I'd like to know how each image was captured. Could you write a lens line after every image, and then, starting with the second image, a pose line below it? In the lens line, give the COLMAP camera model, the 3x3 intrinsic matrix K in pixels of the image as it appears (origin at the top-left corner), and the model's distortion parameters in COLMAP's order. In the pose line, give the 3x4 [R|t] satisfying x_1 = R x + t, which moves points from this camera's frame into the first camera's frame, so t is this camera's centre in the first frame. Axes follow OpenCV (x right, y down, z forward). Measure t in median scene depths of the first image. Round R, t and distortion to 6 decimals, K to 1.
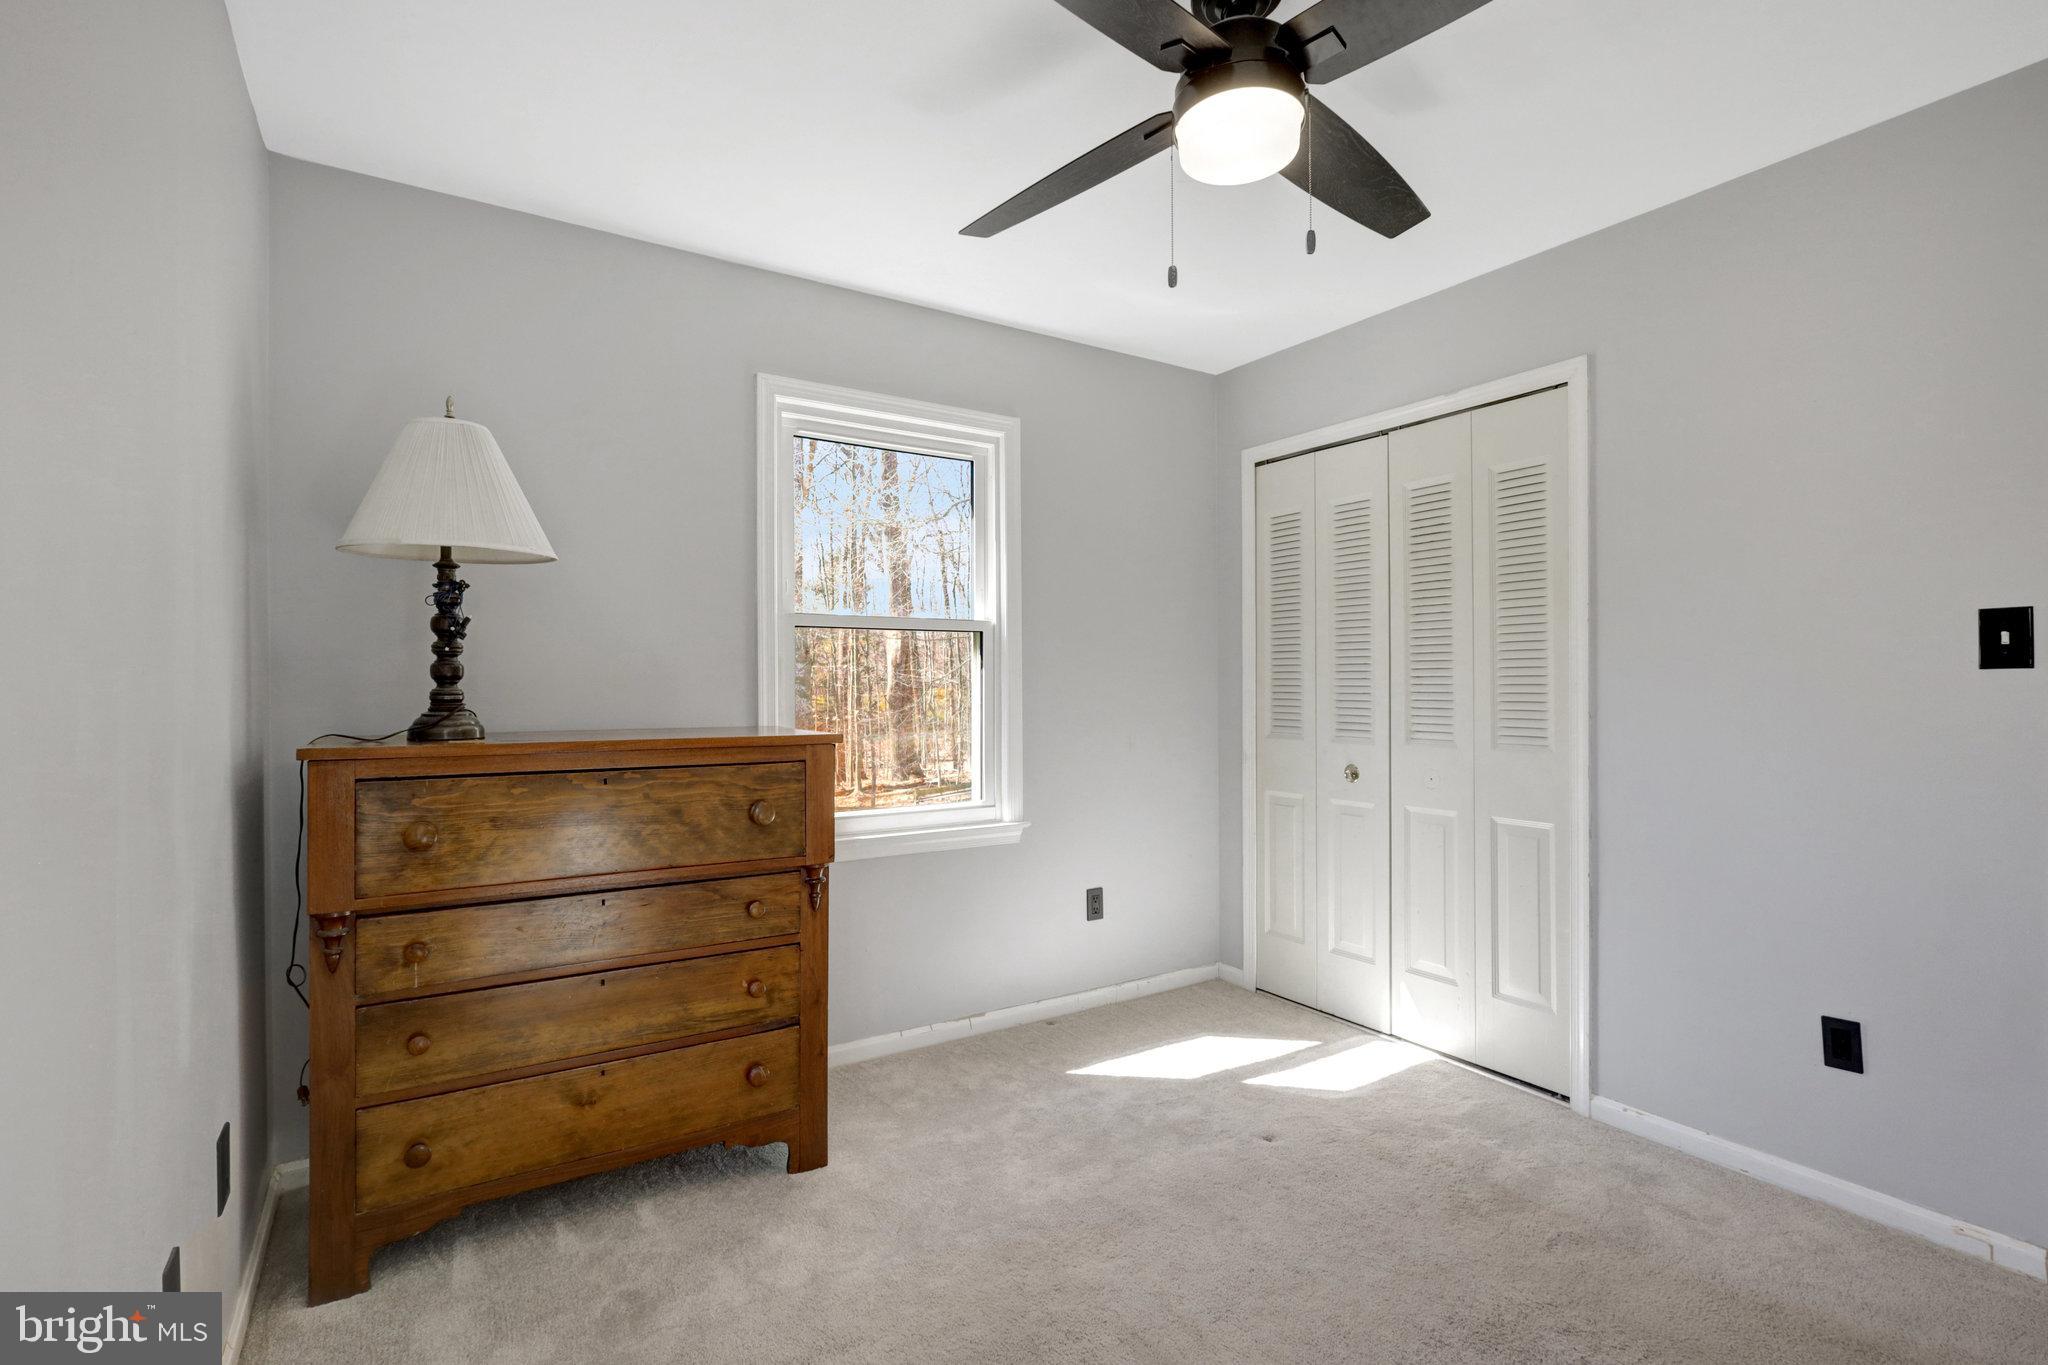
lens RADIAL K [[955.2, 0, 1024.3], [0, 955.2, 689.6], [0, 0, 1]] dist [0.003820, 0.000752]
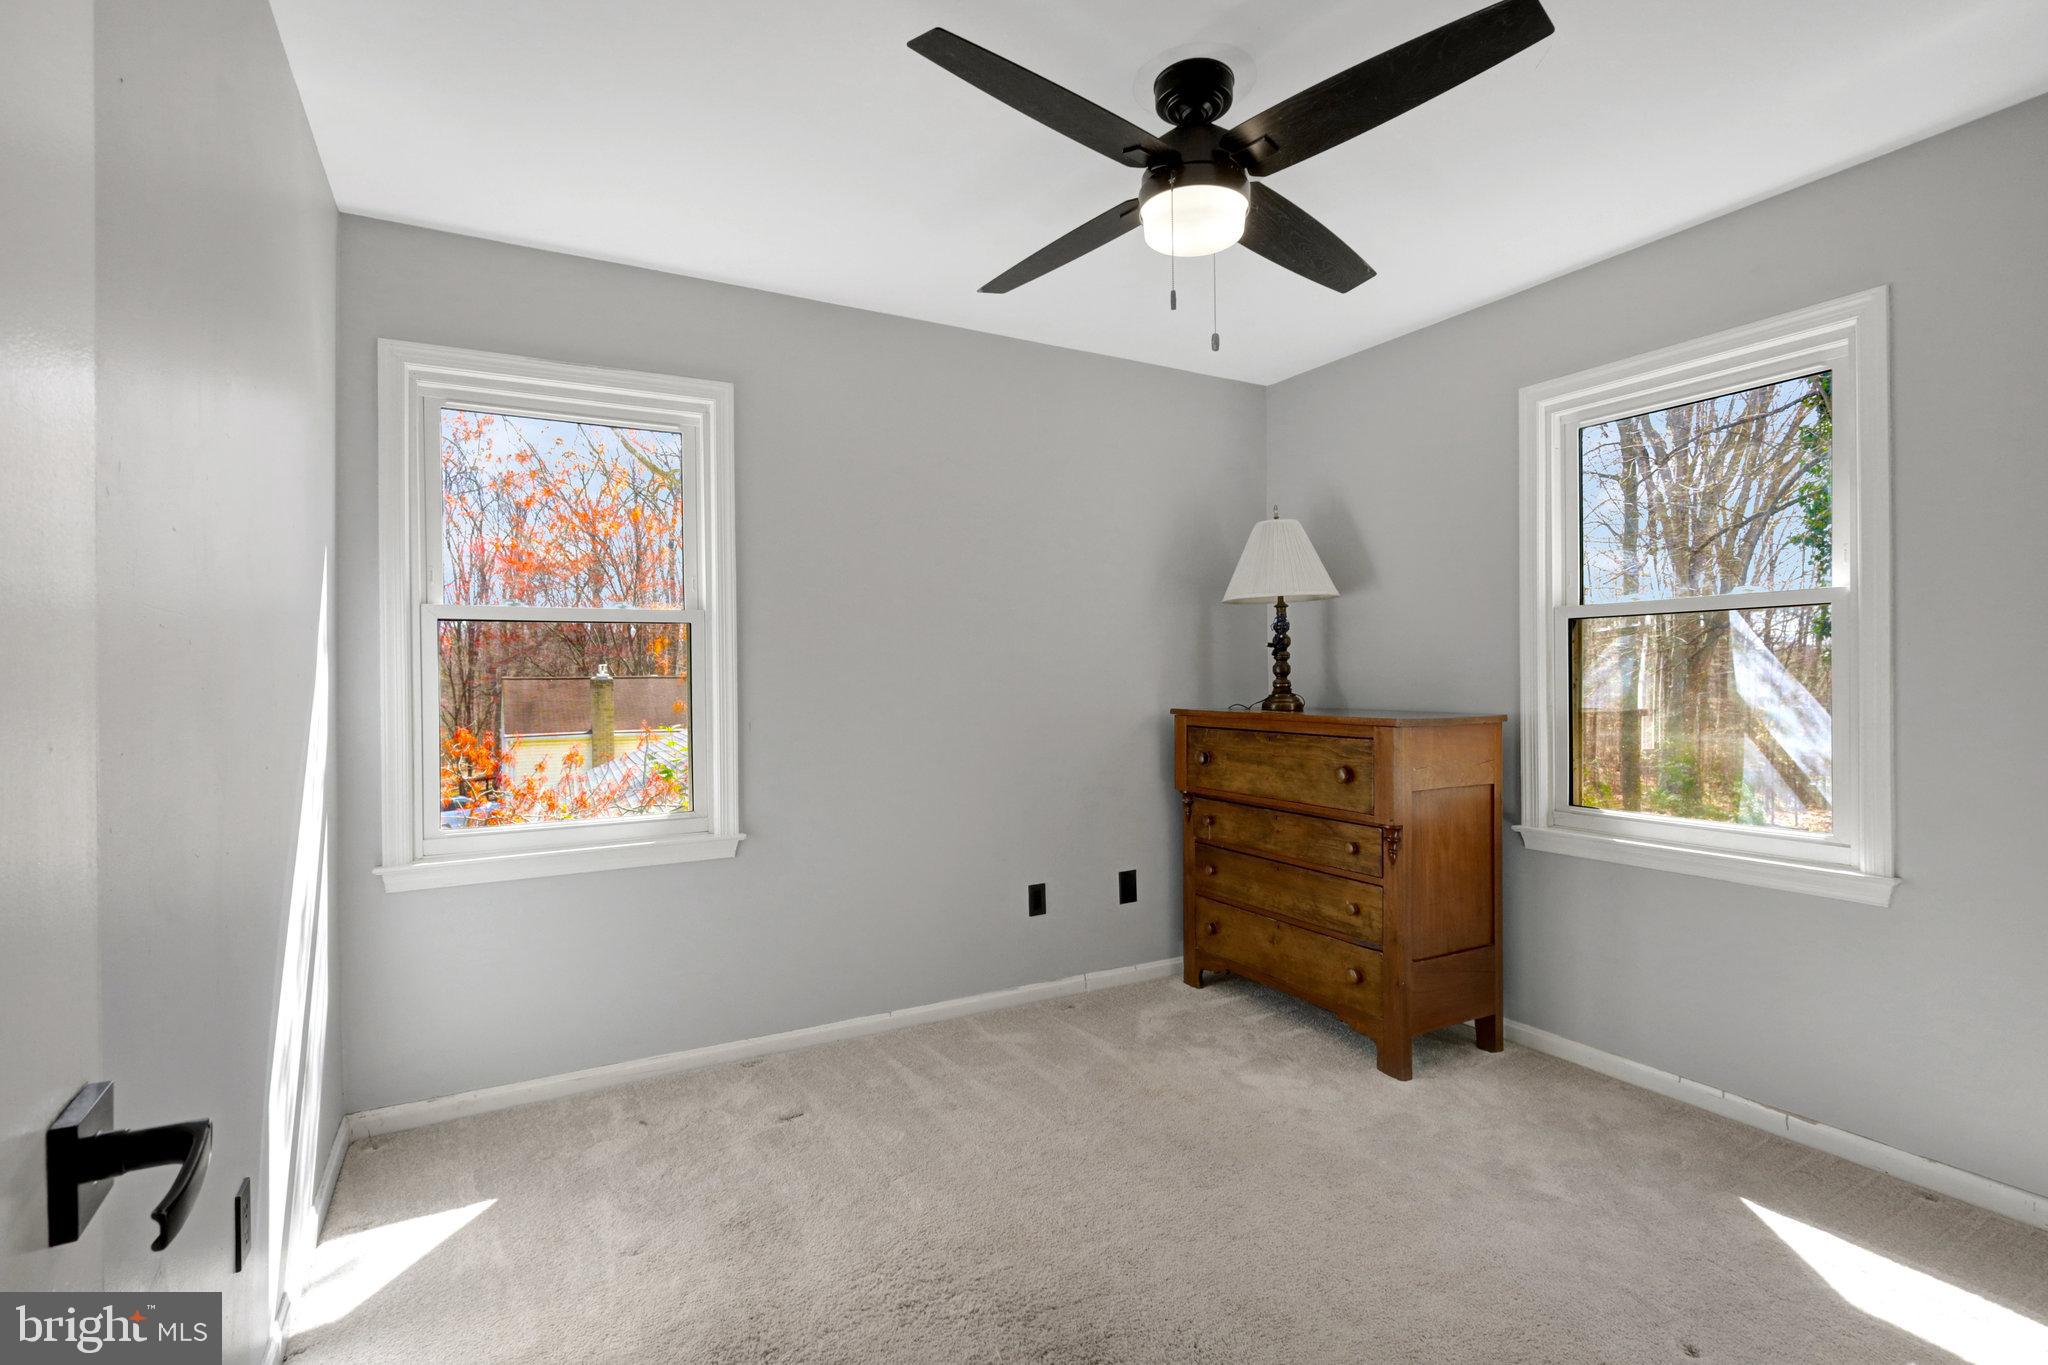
lens RADIAL K [[955.2, 0, 1025.7], [0, 955.2, 674.5], [0, 0, 1]] dist [0.003820, 0.000752]
pose [[-0.051567, -0.001751, -0.998668, 1.082347], [-0.001482, 0.999997, -0.001676, -0.006769], [0.998668, 0.001394, -0.051569, 0.635894]]
